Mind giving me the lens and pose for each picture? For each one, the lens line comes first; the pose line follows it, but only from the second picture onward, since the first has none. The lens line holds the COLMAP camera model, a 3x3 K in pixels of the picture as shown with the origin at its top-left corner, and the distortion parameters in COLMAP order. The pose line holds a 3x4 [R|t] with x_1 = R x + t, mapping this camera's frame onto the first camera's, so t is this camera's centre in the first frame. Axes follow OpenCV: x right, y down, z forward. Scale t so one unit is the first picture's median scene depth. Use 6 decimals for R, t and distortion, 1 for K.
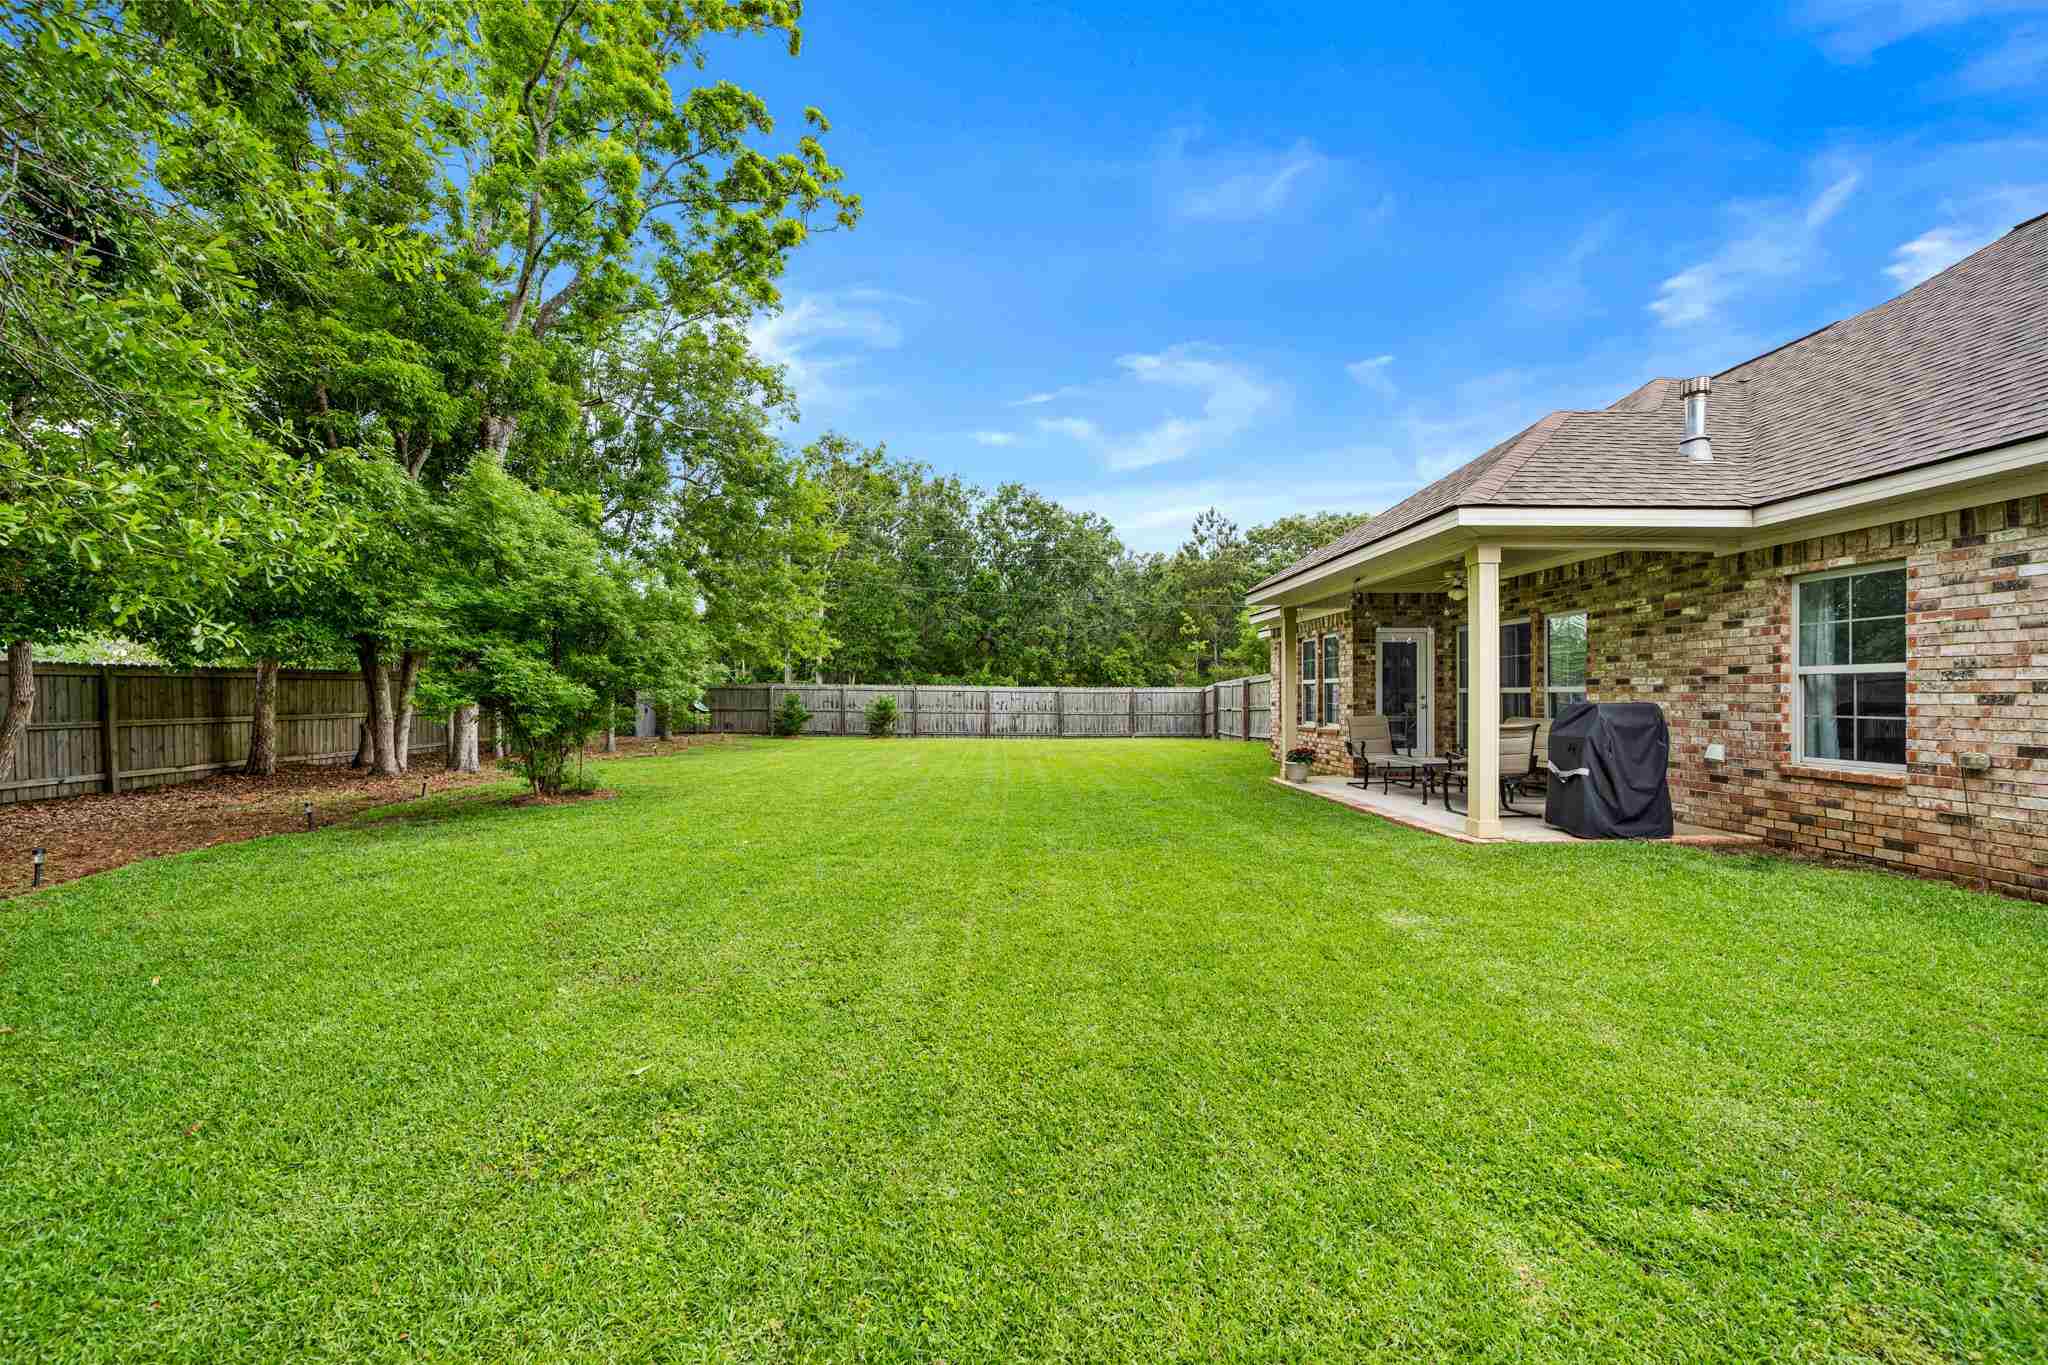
lens RADIAL K [[788.8, 0, 1025.5], [0, 788.8, 689.0], [0, 0, 1]] dist [-0.004612, 0.000846]
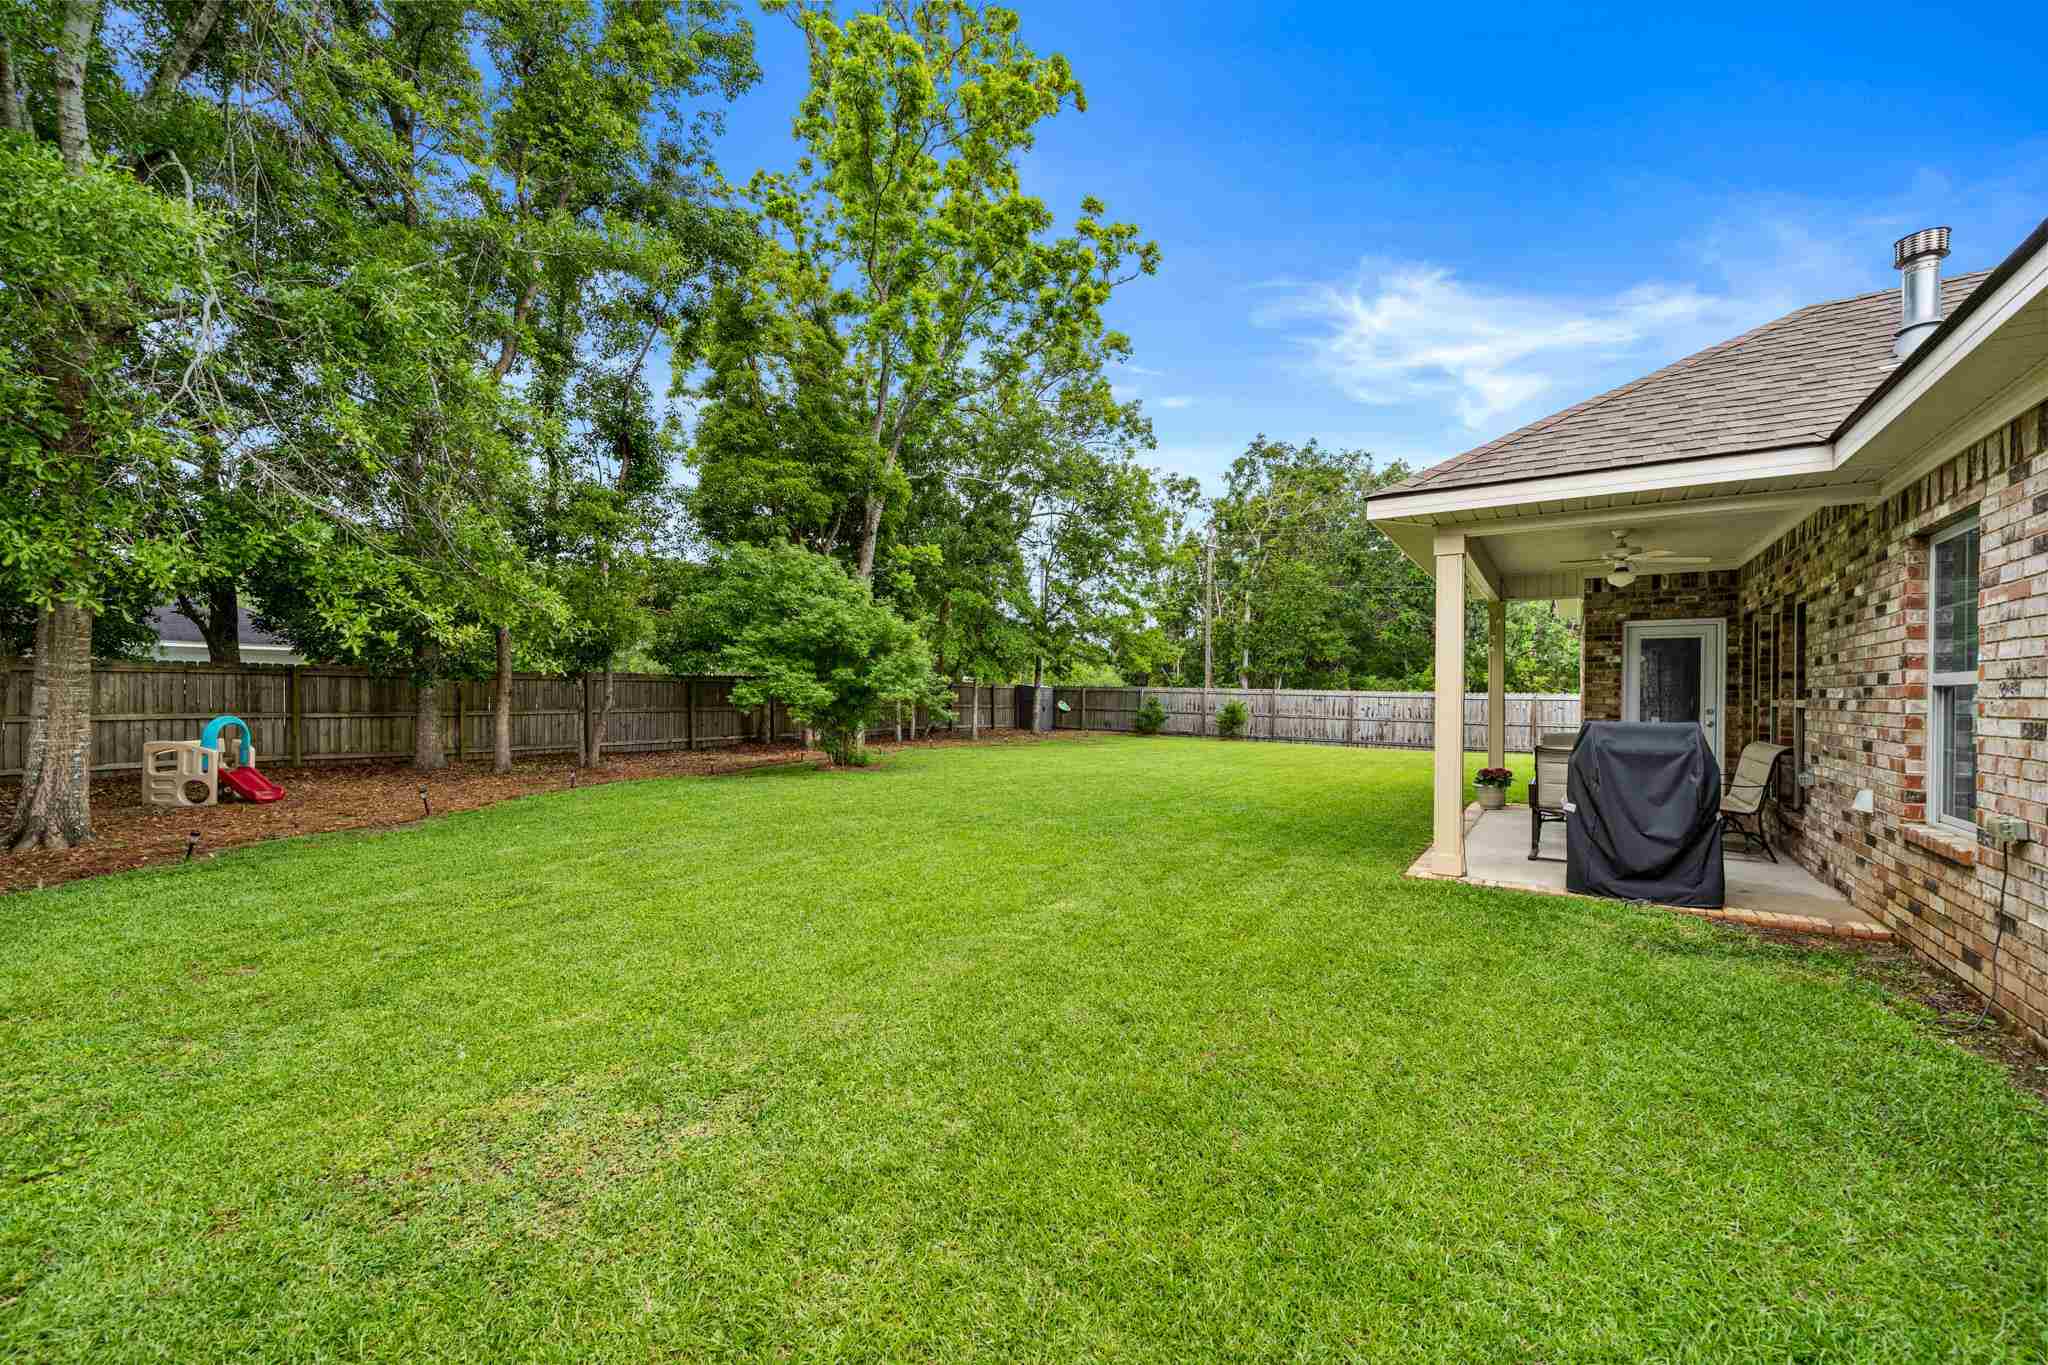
lens RADIAL K [[788.8, 0, 1023.9], [0, 788.8, 688.1], [0, 0, 1]] dist [-0.004612, 0.000846]
pose [[0.809670, 0.004869, -0.586865, 0.581424], [-0.007072, 0.999974, -0.001461, -0.008000], [0.586842, 0.005333, 0.809684, 0.027221]]
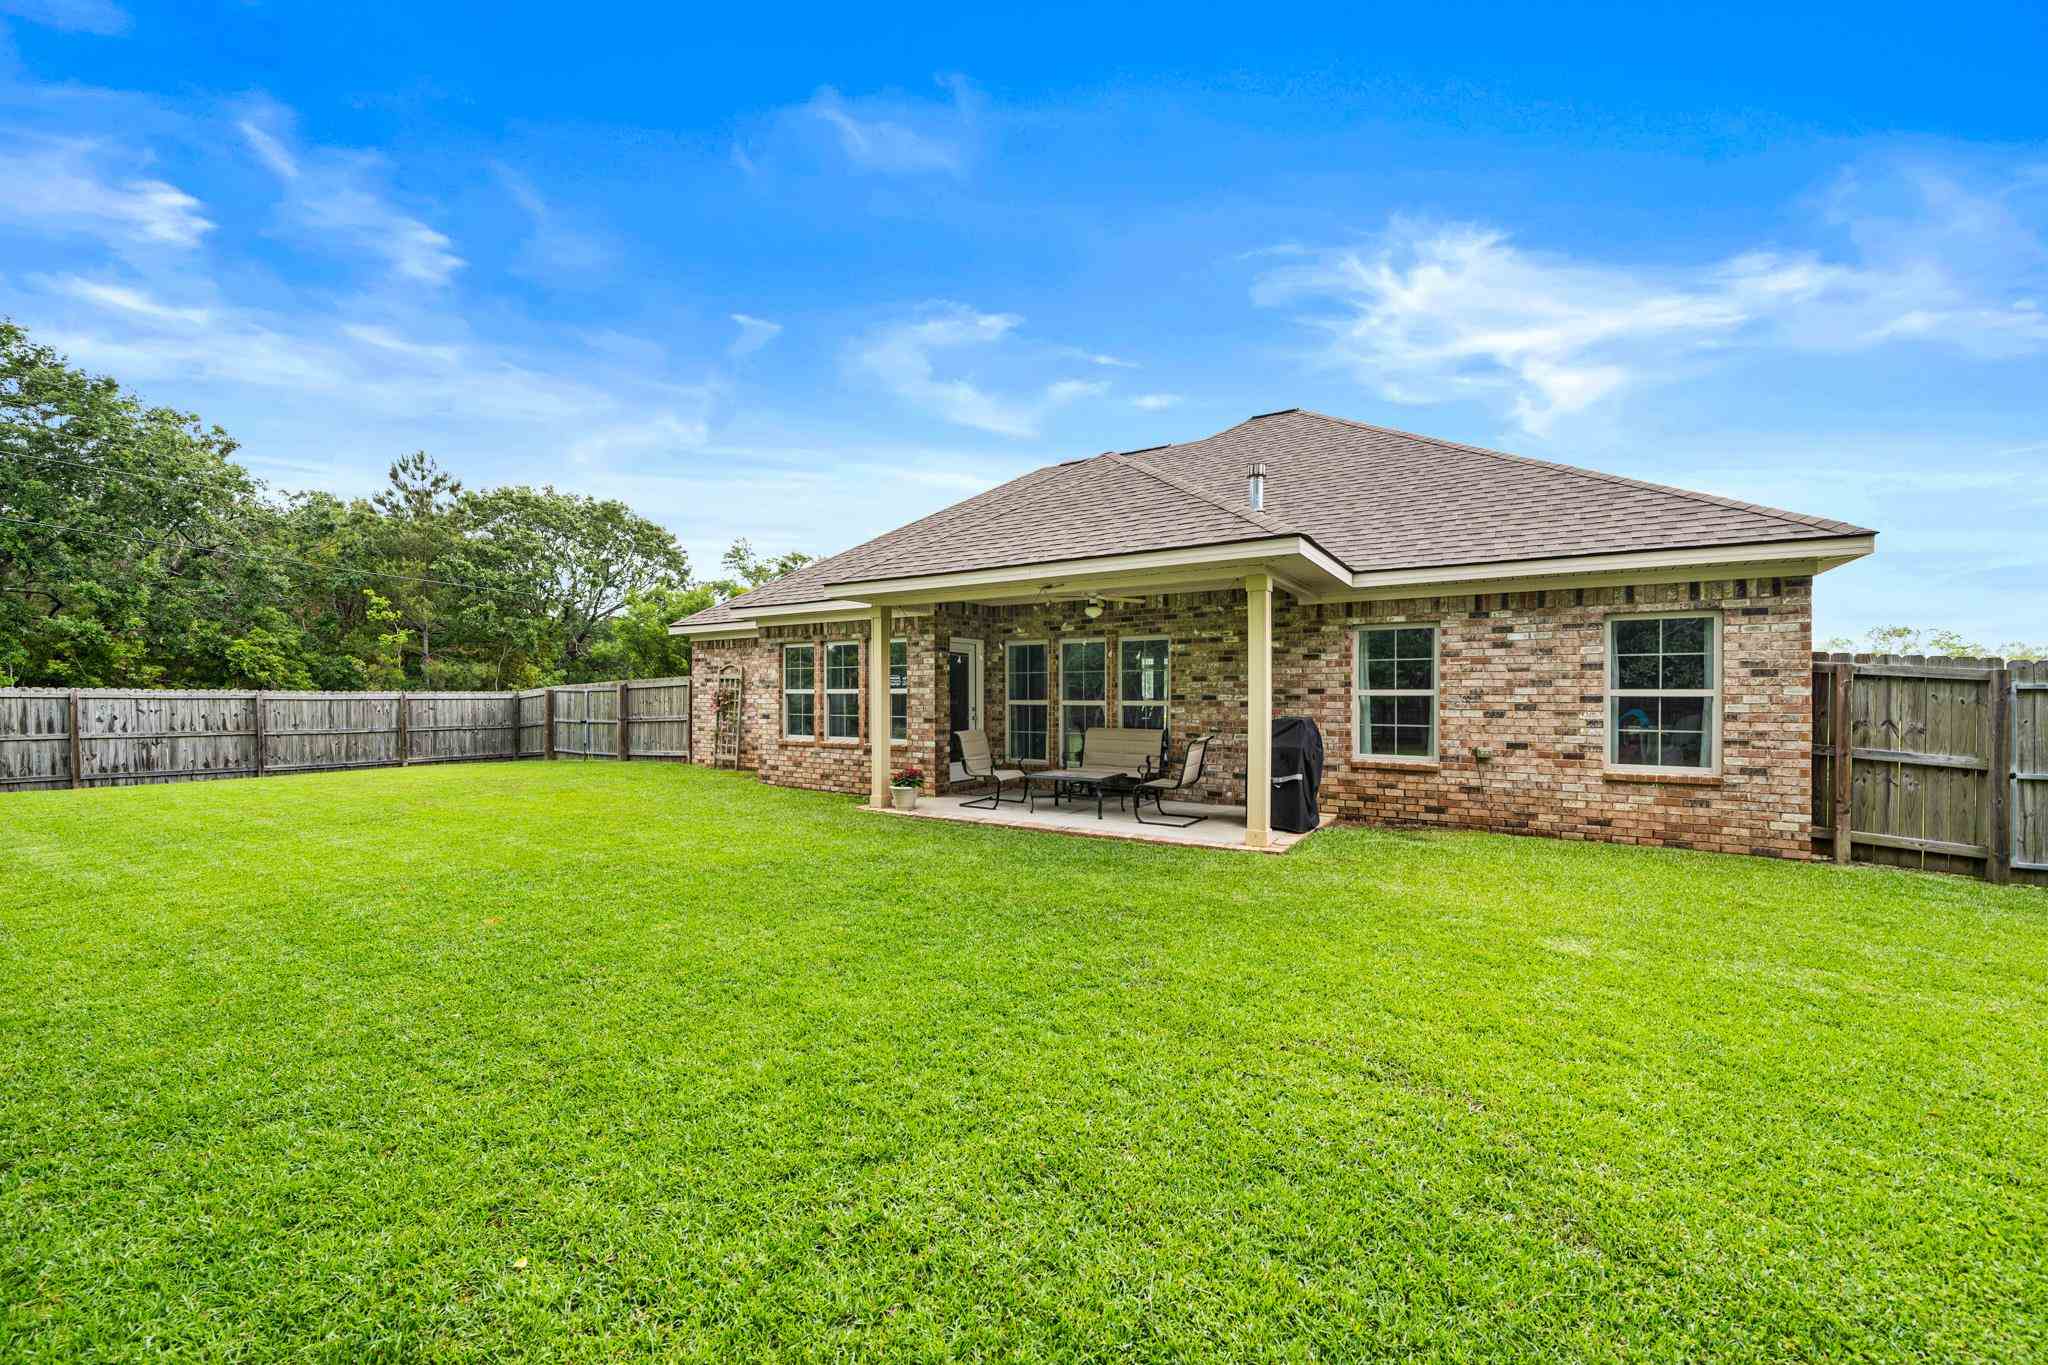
lens RADIAL K [[788.8, 0, 1027.0], [0, 788.8, 693.6], [0, 0, 1]] dist [-0.004612, 0.000846]
pose [[0.555505, 0.004365, 0.831502, -0.401381], [-0.007350, 0.999973, -0.000339, -0.013149], [-0.831481, -0.005923, 0.555522, 0.545060]]
